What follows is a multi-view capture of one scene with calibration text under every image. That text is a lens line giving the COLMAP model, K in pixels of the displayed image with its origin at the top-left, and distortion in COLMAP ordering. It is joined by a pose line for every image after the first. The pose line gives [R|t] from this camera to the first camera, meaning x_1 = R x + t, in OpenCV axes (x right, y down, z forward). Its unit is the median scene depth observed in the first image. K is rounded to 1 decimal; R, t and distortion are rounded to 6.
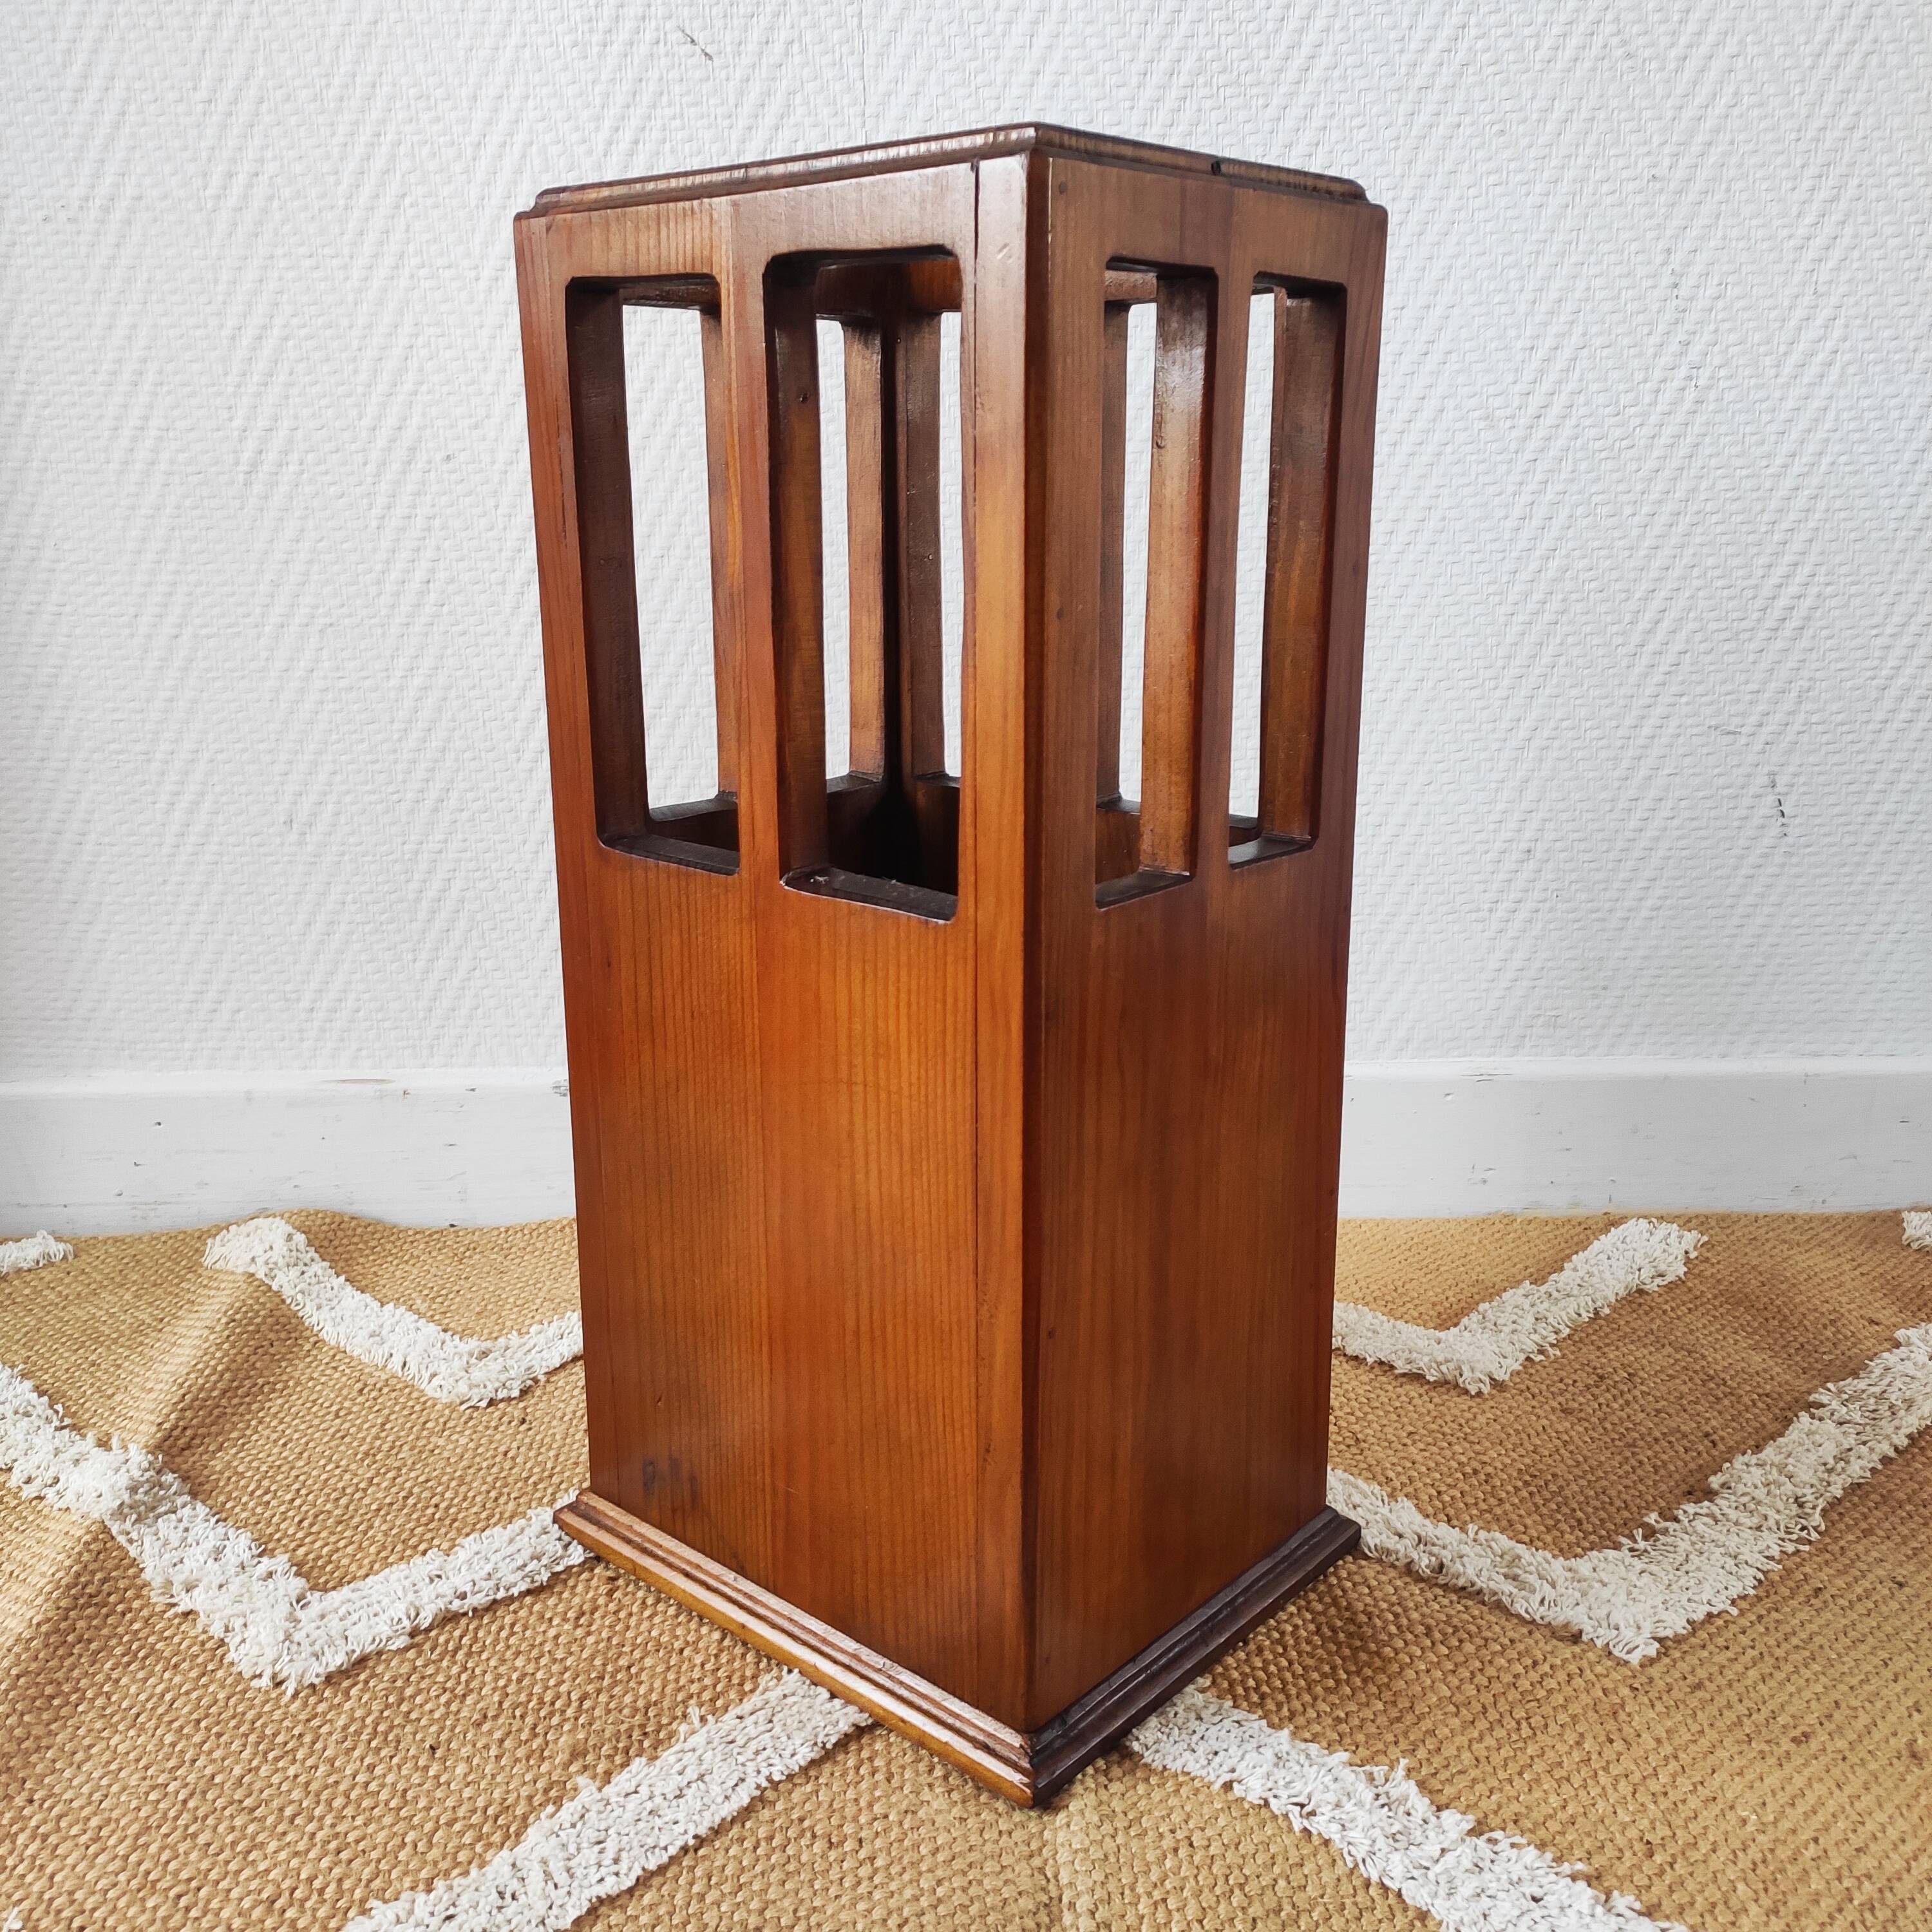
lens RADIAL K [[1869.8, 0, 956.9], [0, 1869.8, 964.3], [0, 0, 1]] dist [0.114138, -0.172236]
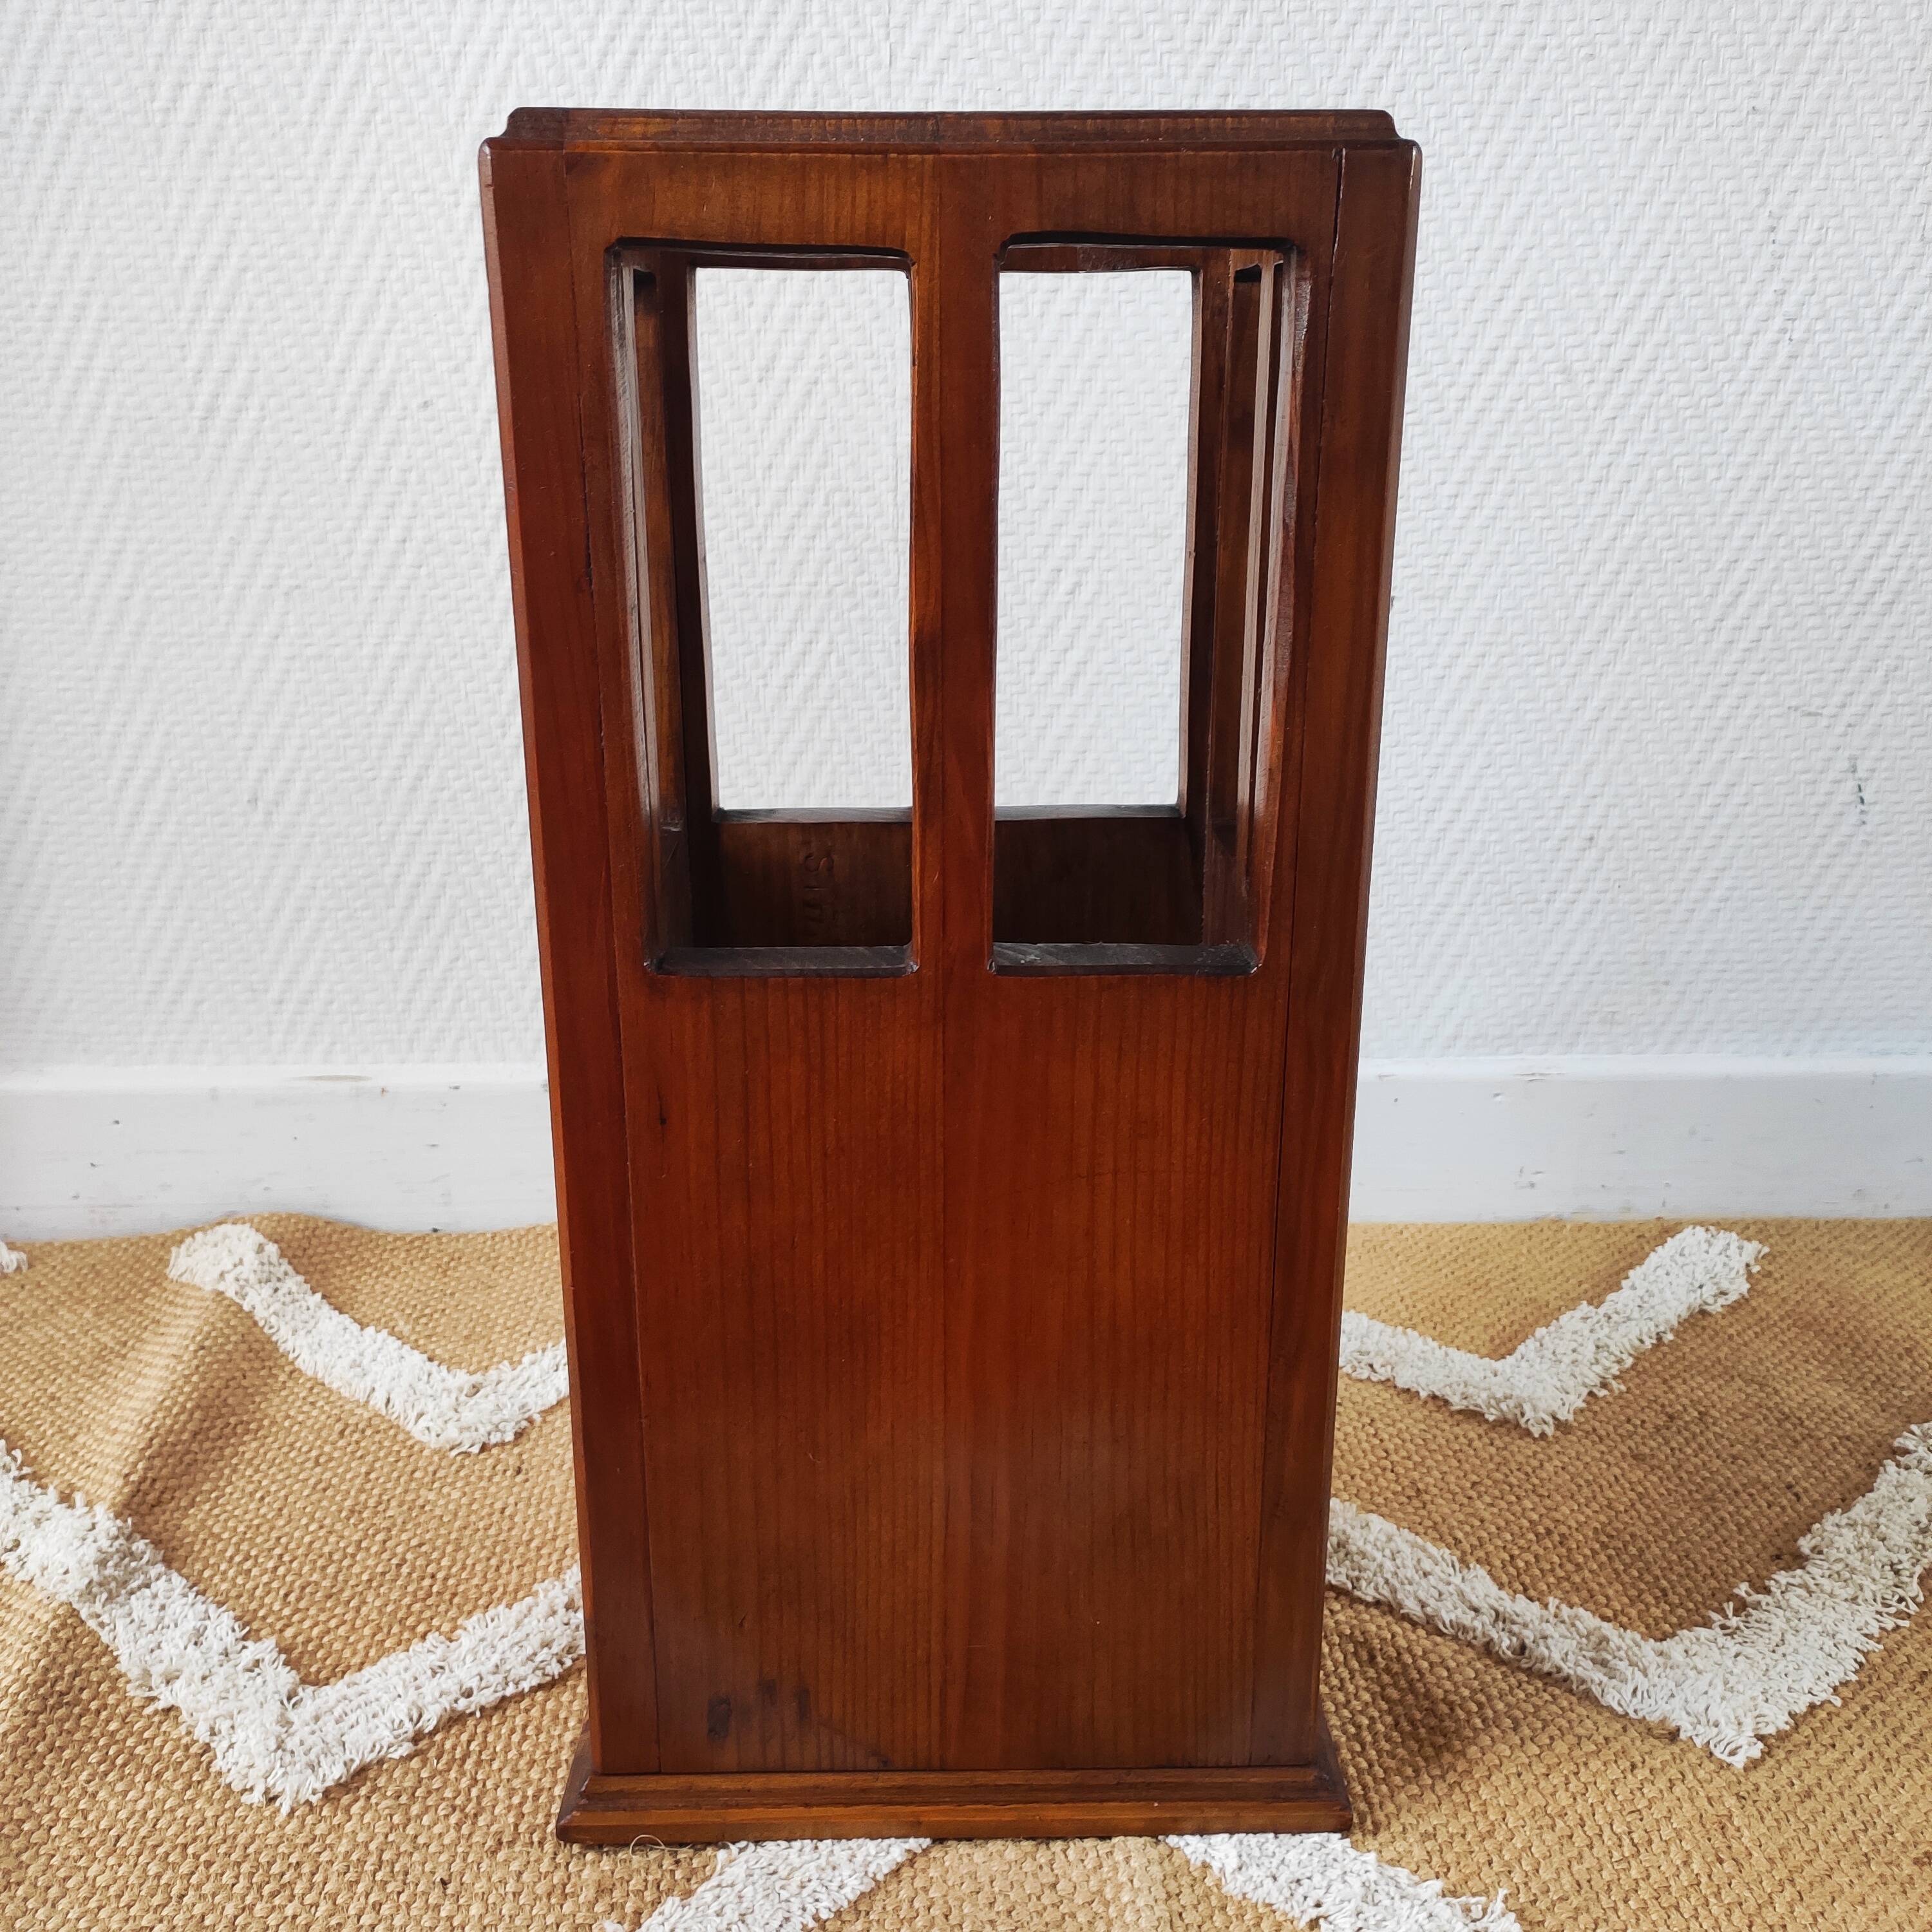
lens RADIAL K [[1894.3, 0, 956.1], [0, 1894.3, 969.6], [0, 0, 1]] dist [0.116442, -0.189675]
pose [[0.999772, 0.003904, 0.020977, -0.039306], [-0.005084, 0.998389, 0.056516, -0.060588], [-0.020722, -0.056609, 0.998181, 0.073632]]
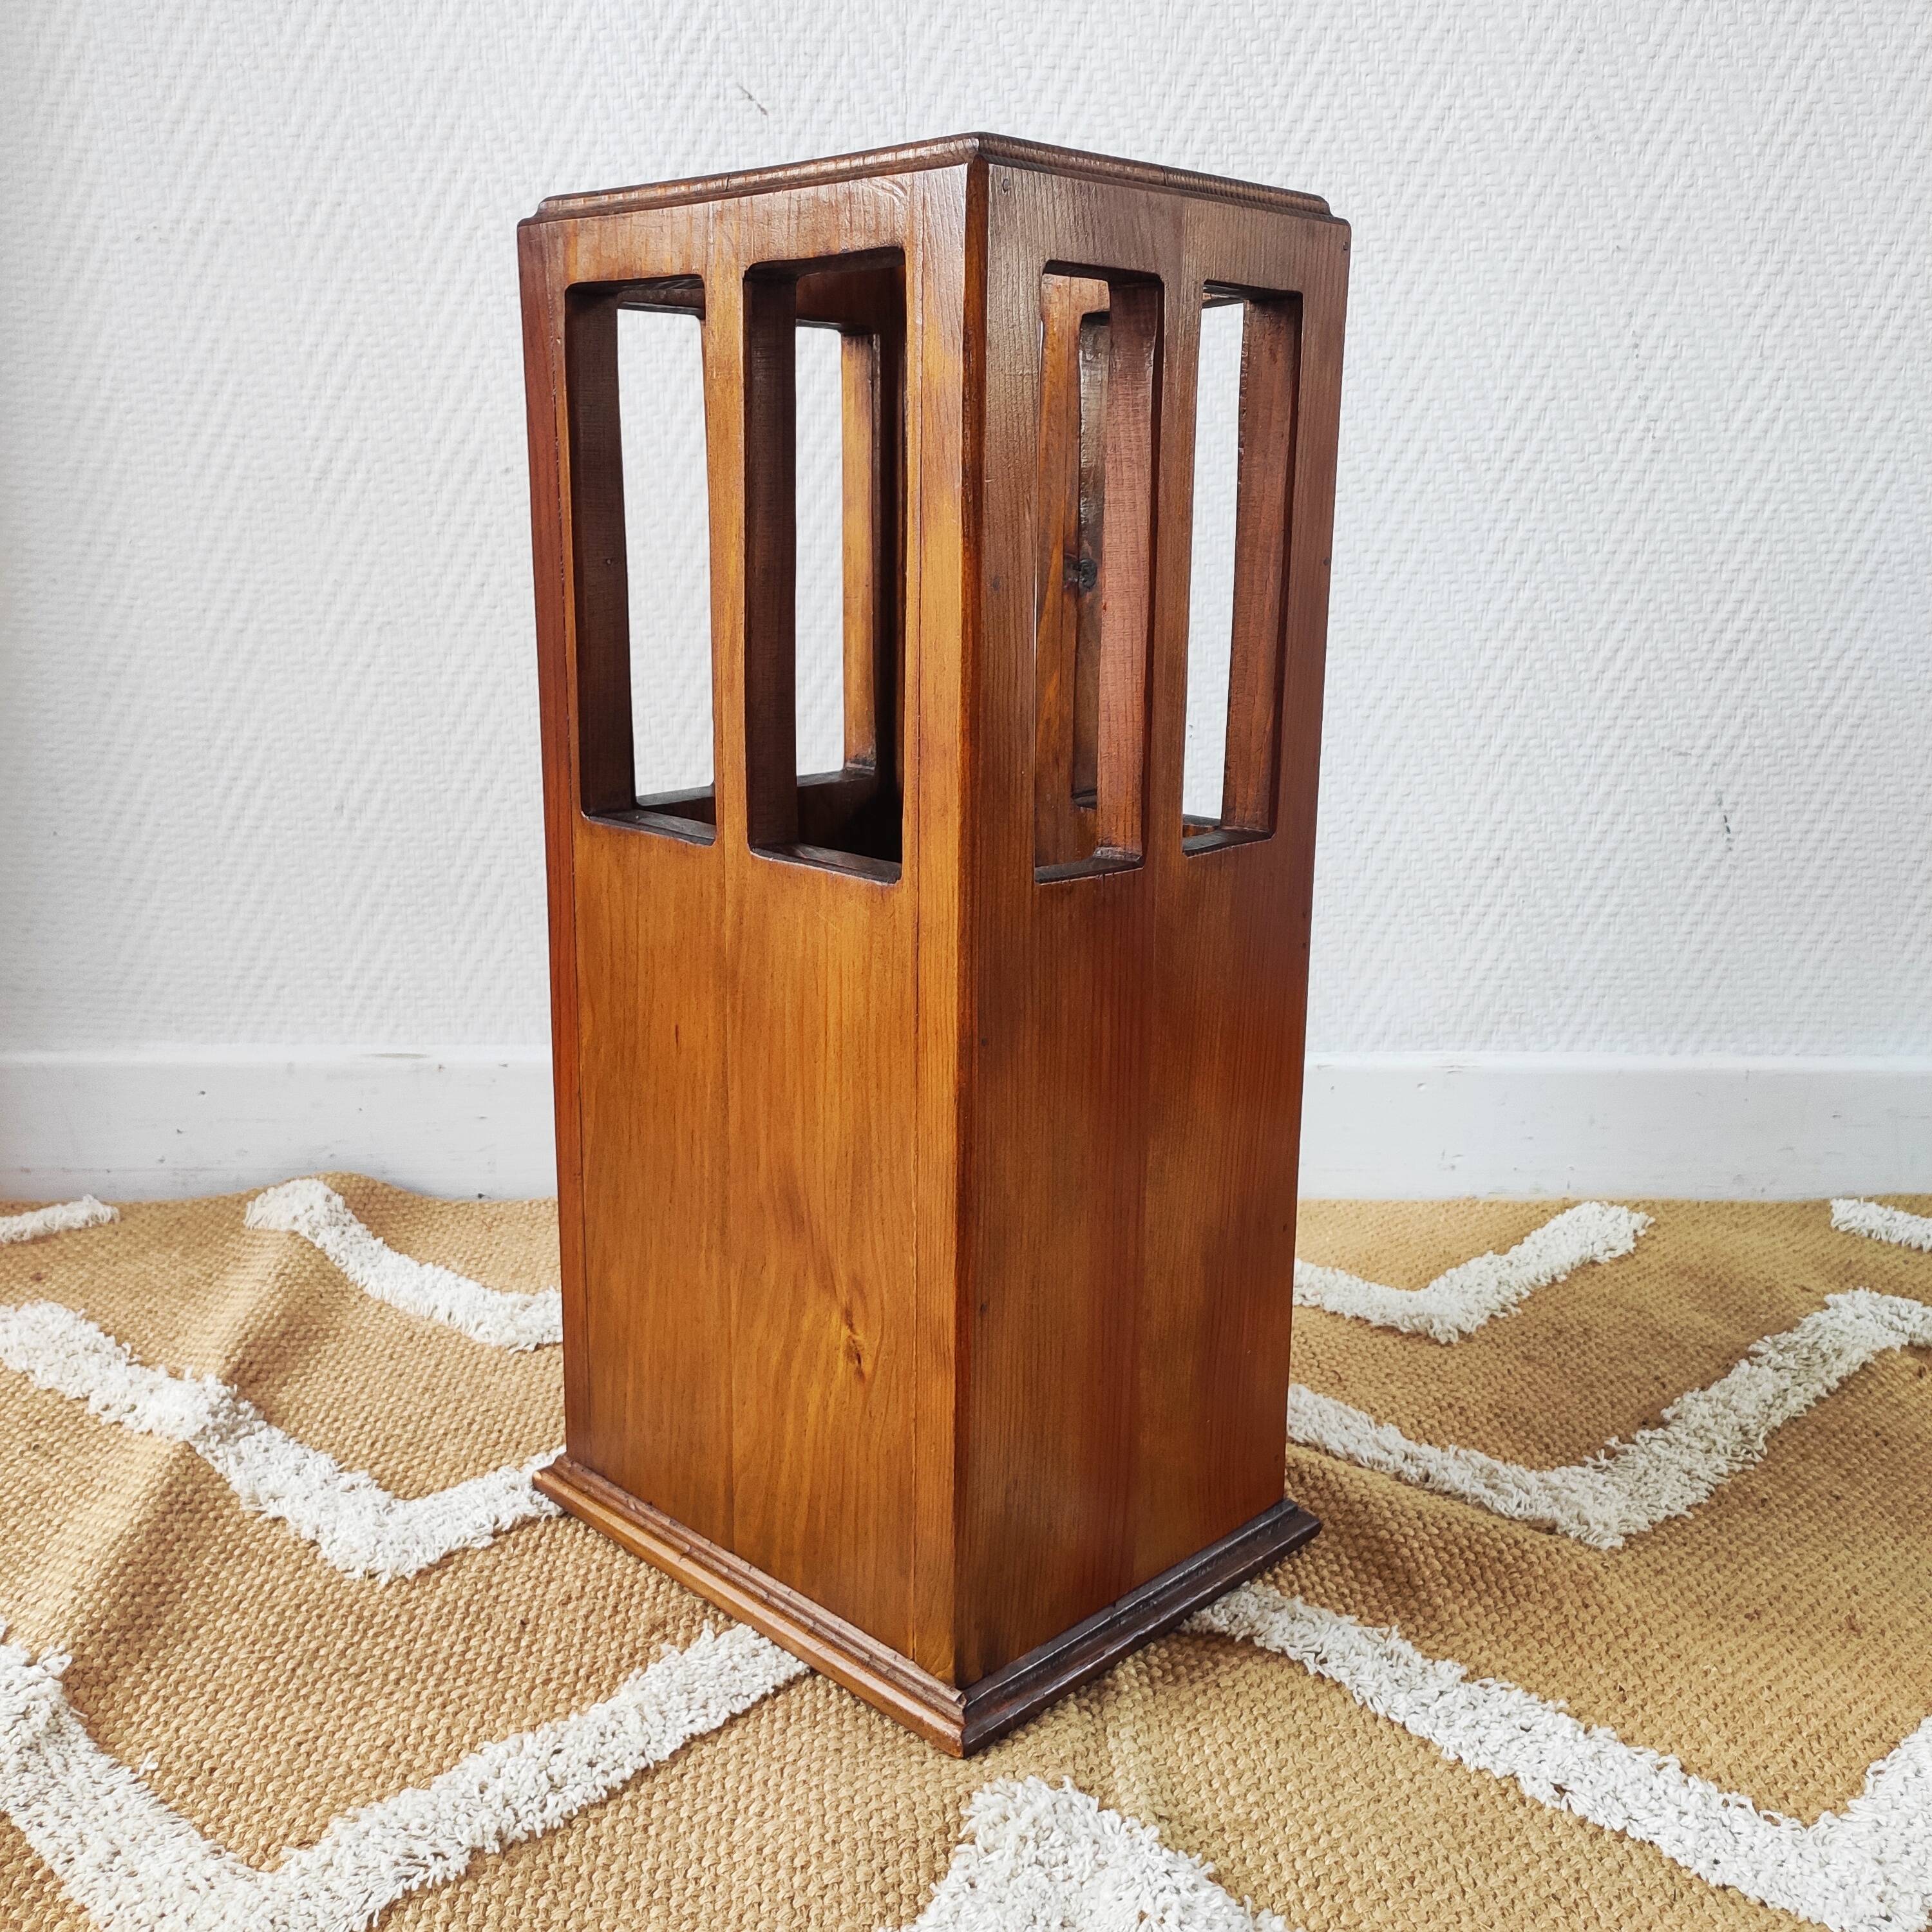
lens RADIAL K [[1896.3, 0, 960.9], [0, 1896.3, 948.3], [0, 0, 1]] dist [0.107657, -0.173885]
pose [[0.999219, 0.018962, 0.034665, -0.052830], [-0.017734, 0.999216, -0.035383, 0.044713], [-0.035309, 0.034740, 0.998772, -0.101429]]
